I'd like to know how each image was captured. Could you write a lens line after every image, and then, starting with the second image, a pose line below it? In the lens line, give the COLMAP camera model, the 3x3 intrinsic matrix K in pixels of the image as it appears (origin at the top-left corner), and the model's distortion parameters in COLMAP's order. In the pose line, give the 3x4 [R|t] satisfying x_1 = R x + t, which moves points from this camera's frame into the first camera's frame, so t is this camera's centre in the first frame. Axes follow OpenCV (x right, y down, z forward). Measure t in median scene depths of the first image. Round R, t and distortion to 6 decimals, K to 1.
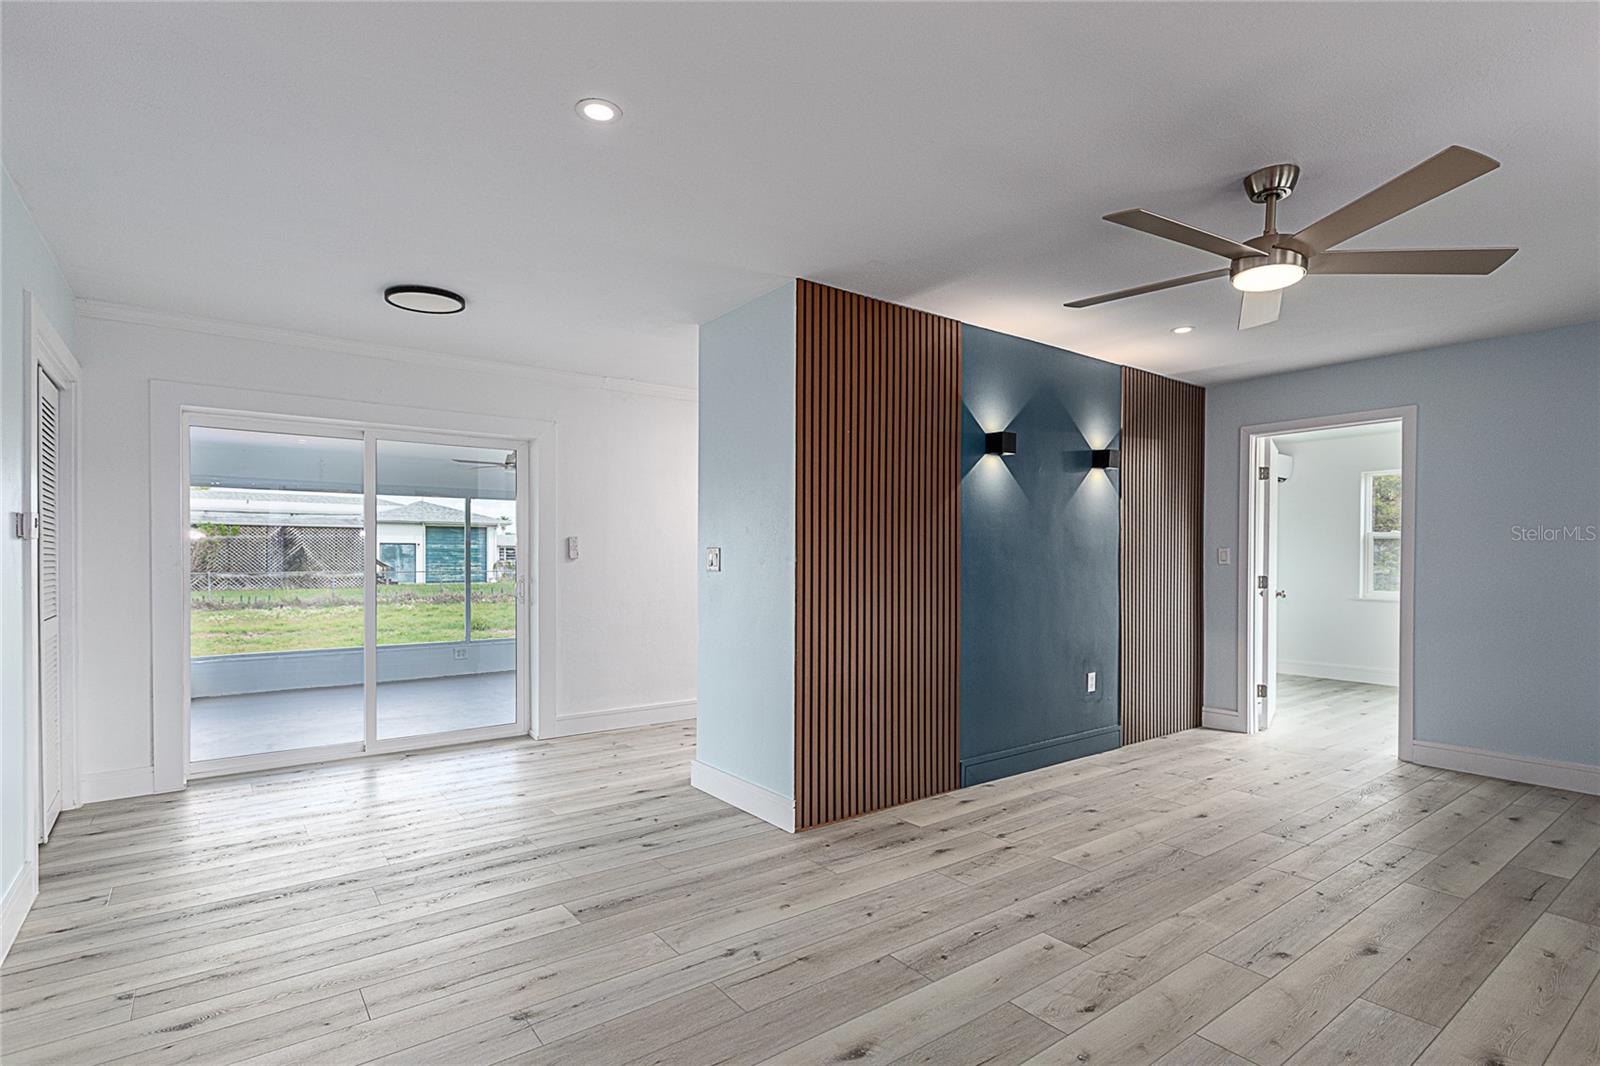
lens RADIAL K [[783.2, 0, 799.2], [0, 783.2, 557.5], [0, 0, 1]] dist [0.000197, -0.000215]
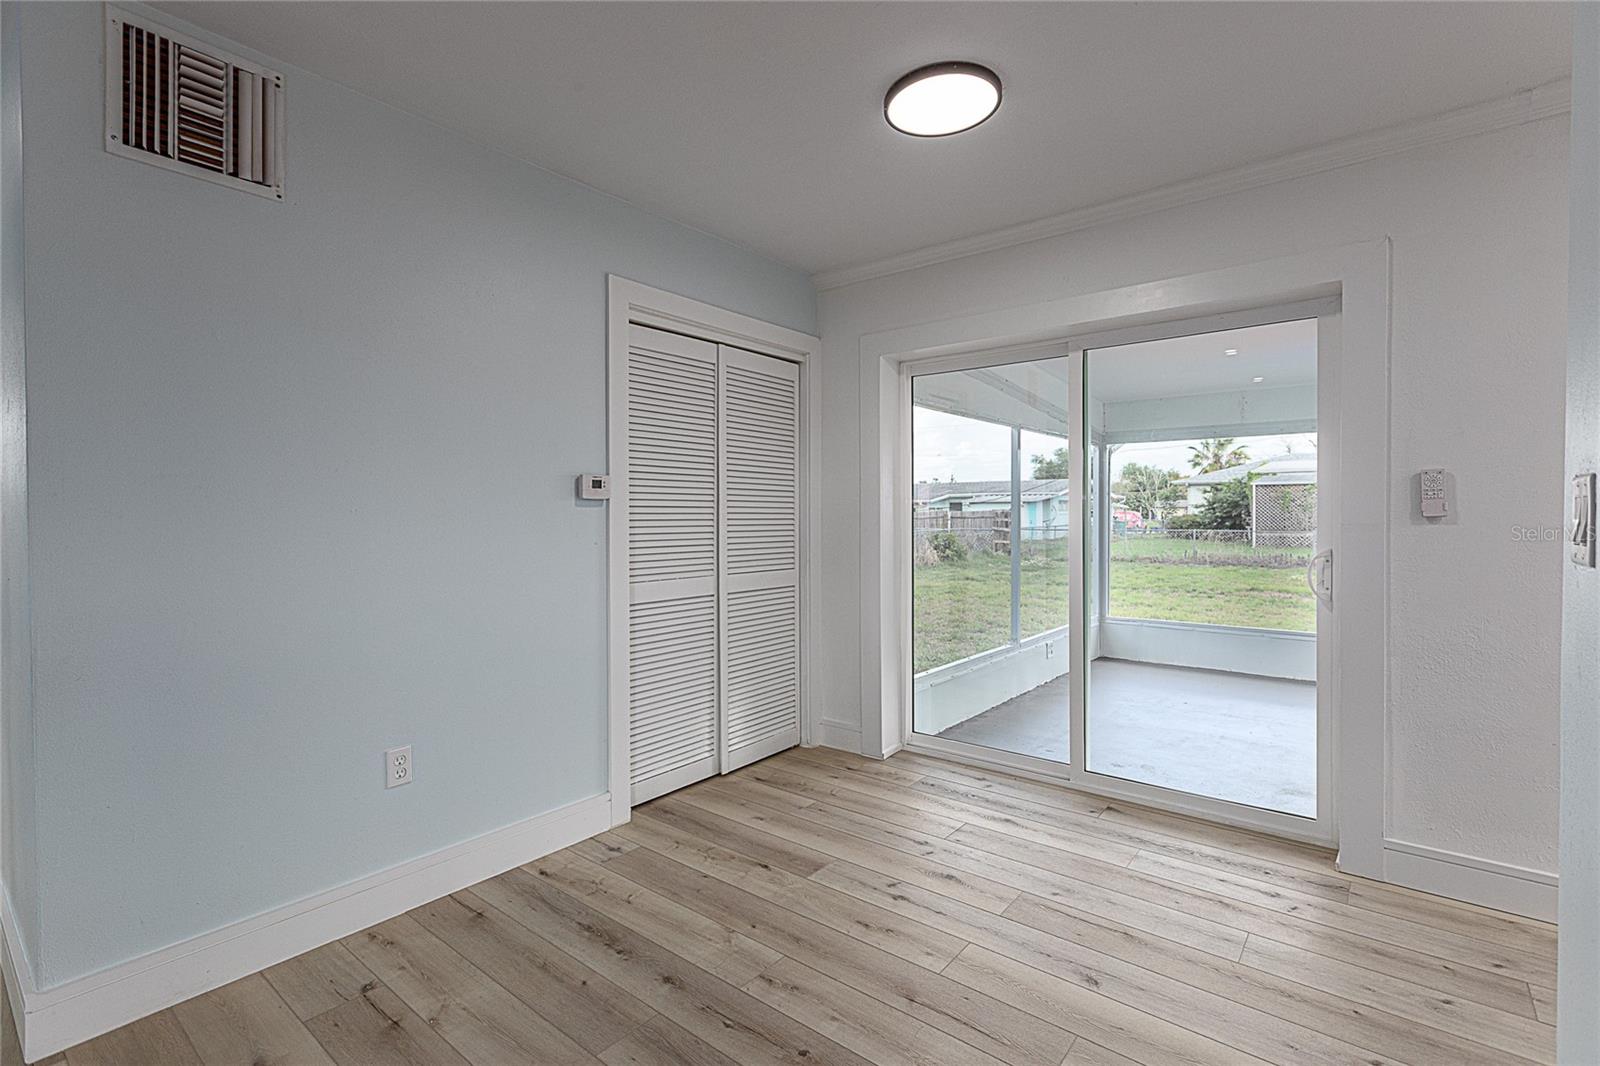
lens RADIAL K [[731.3, 0, 800.0], [0, 731.3, 533.0], [0, 0, 1]] dist [0.000556, -0.000688]
pose [[0.253820, 0.014704, -0.967140, 0.041783], [-0.003134, 0.999892, 0.014380, 0.006138], [0.967246, -0.000619, 0.253838, 0.588363]]
